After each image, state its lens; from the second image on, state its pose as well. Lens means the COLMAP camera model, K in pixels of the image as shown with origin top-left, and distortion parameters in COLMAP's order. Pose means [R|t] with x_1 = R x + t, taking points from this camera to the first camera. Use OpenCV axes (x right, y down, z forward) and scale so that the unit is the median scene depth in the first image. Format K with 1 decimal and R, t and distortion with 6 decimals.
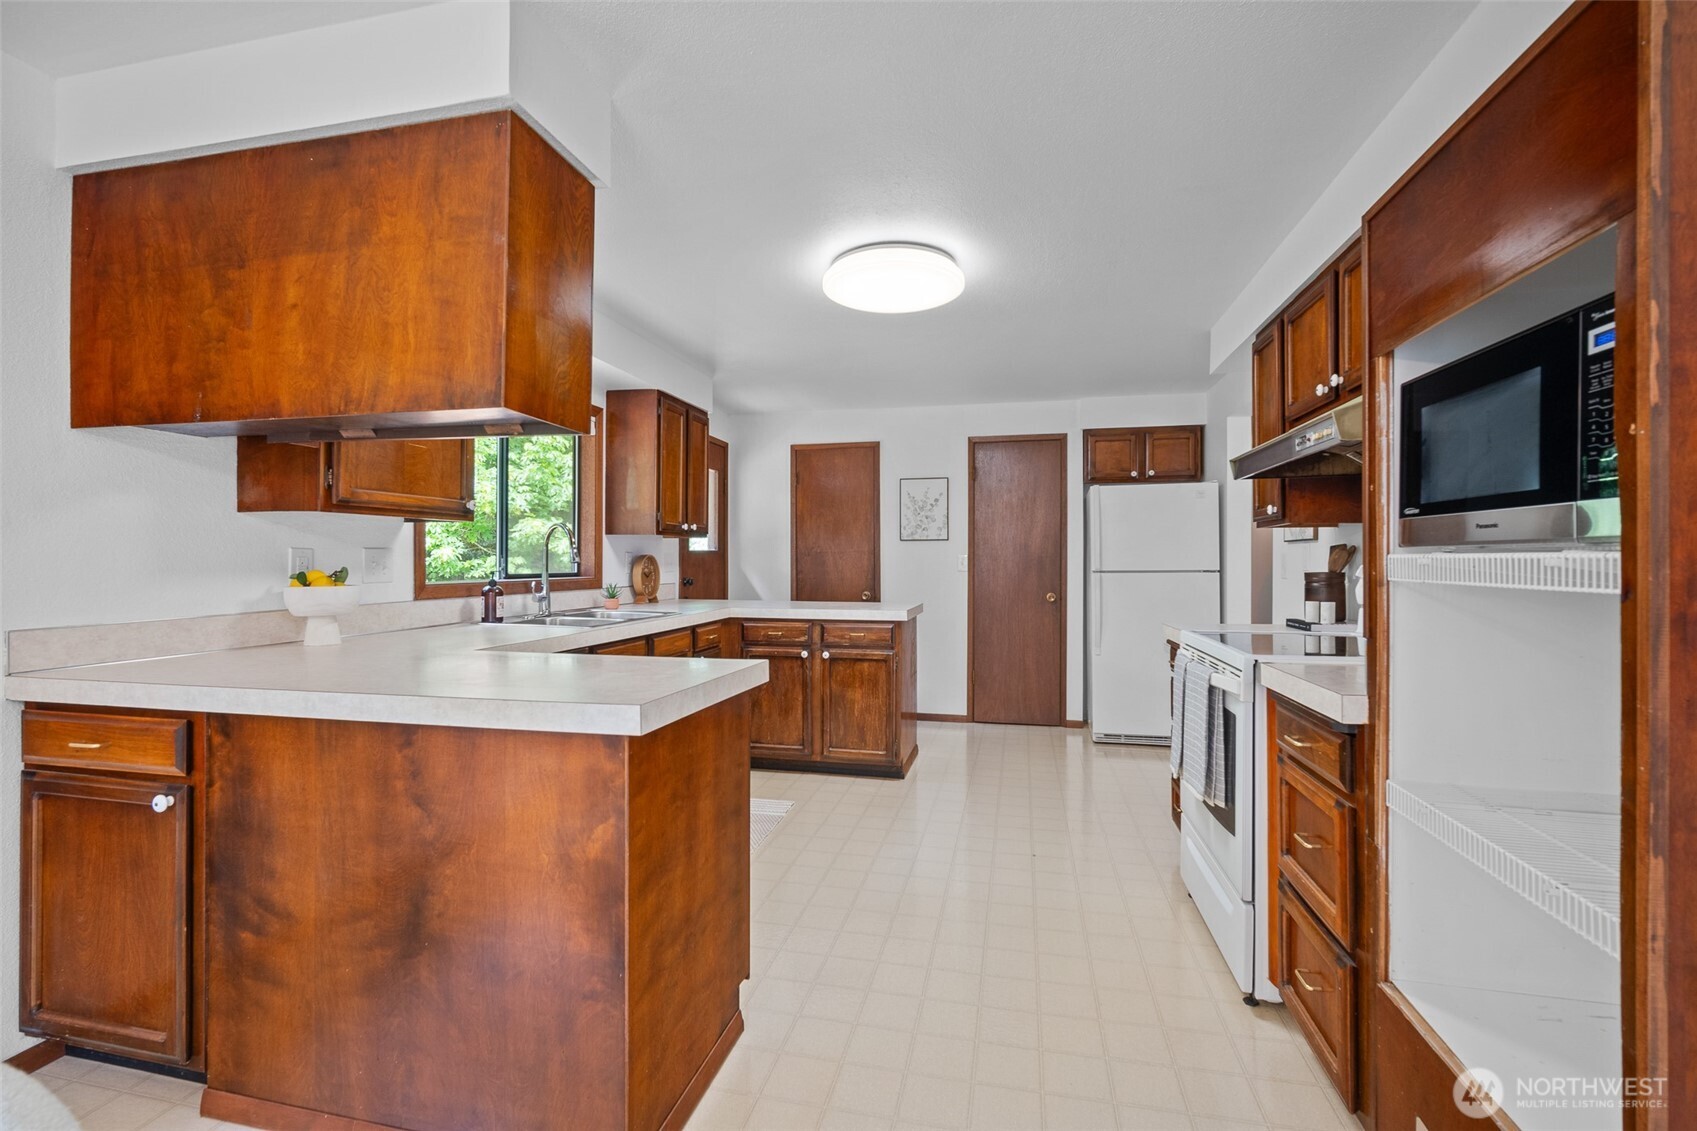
lens RADIAL K [[746.1, 0, 849.0], [0, 746.1, 561.3], [0, 0, 1]] dist [-0.007294, 0.001696]
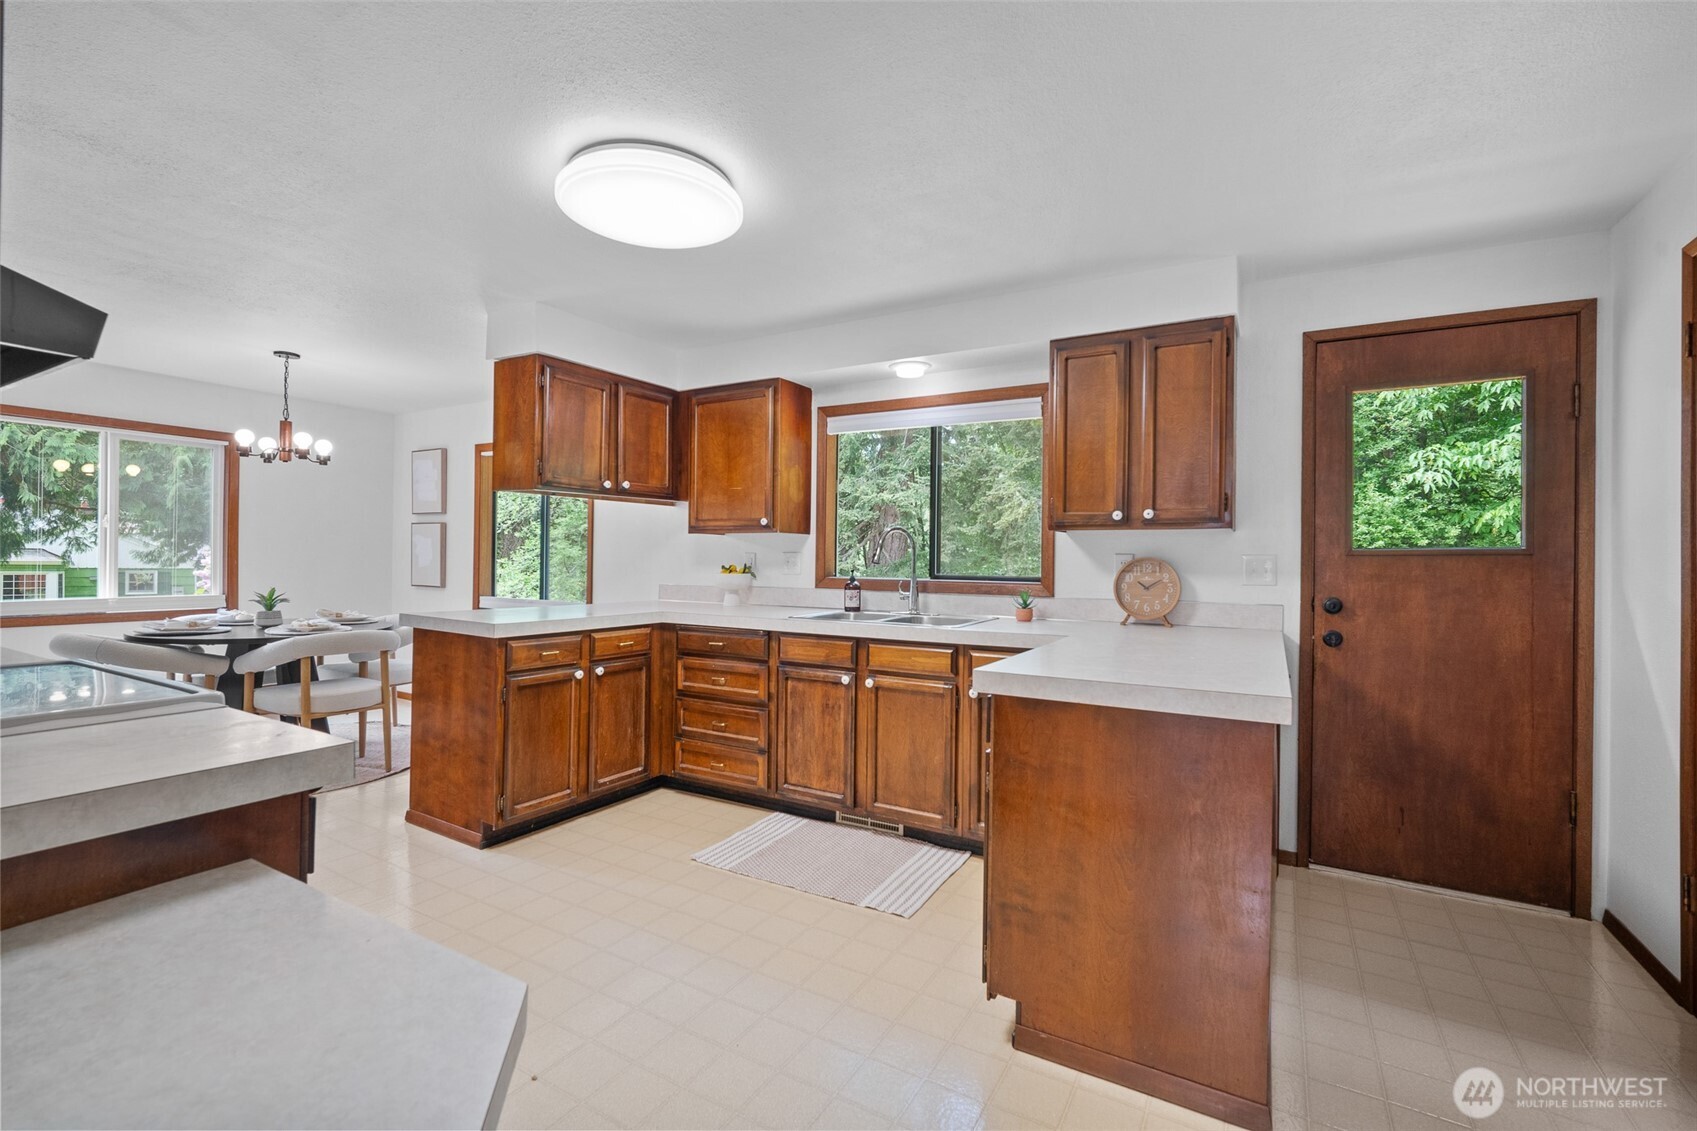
lens RADIAL K [[746.1, 0, 853.5], [0, 746.1, 562.4], [0, 0, 1]] dist [-0.007294, 0.001696]
pose [[-0.290396, 0.001424, -0.956905, 0.618646], [-0.012510, 0.999908, 0.005285, -0.004685], [0.956825, 0.013506, -0.290351, 1.182358]]
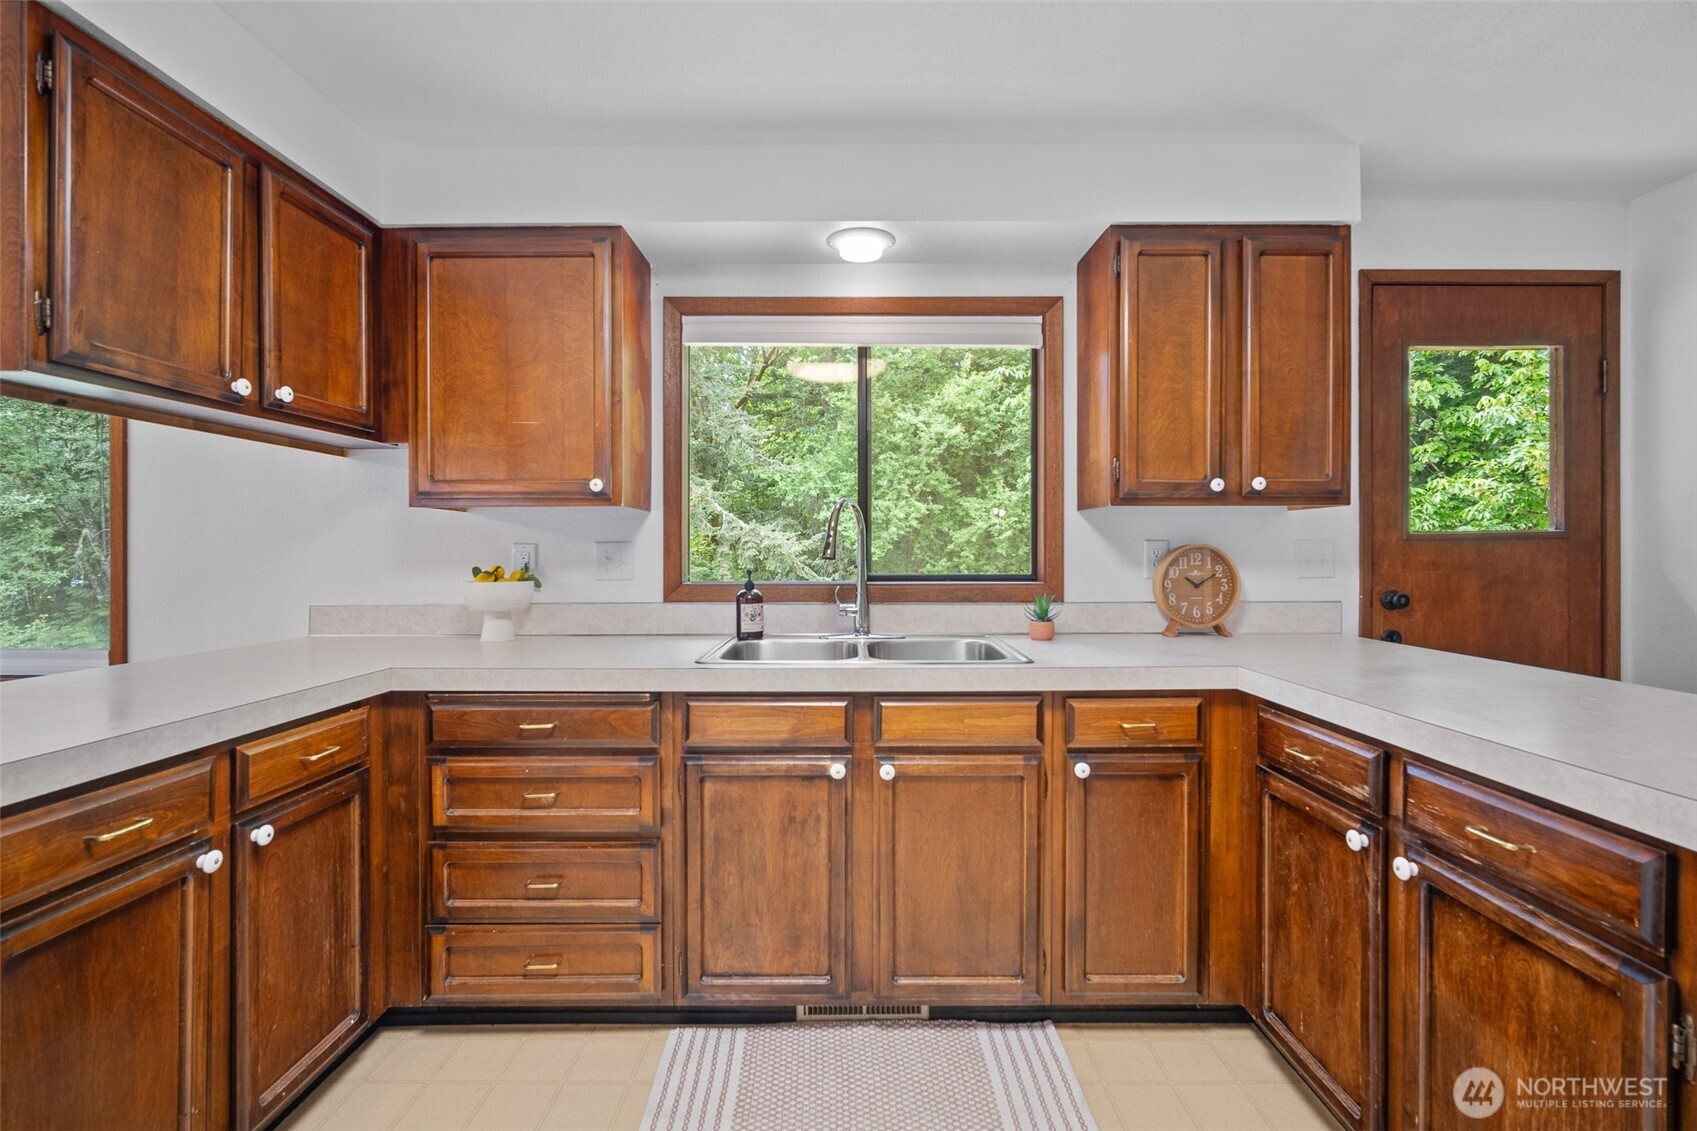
lens RADIAL K [[746.1, 0, 838.0], [0, 746.1, 557.7], [0, 0, 1]] dist [-0.007294, 0.001696]
pose [[0.223644, 0.005703, -0.974654, 0.236705], [0.000573, 0.999982, 0.005982, -0.002899], [0.974671, -0.001896, 0.223637, 0.796209]]
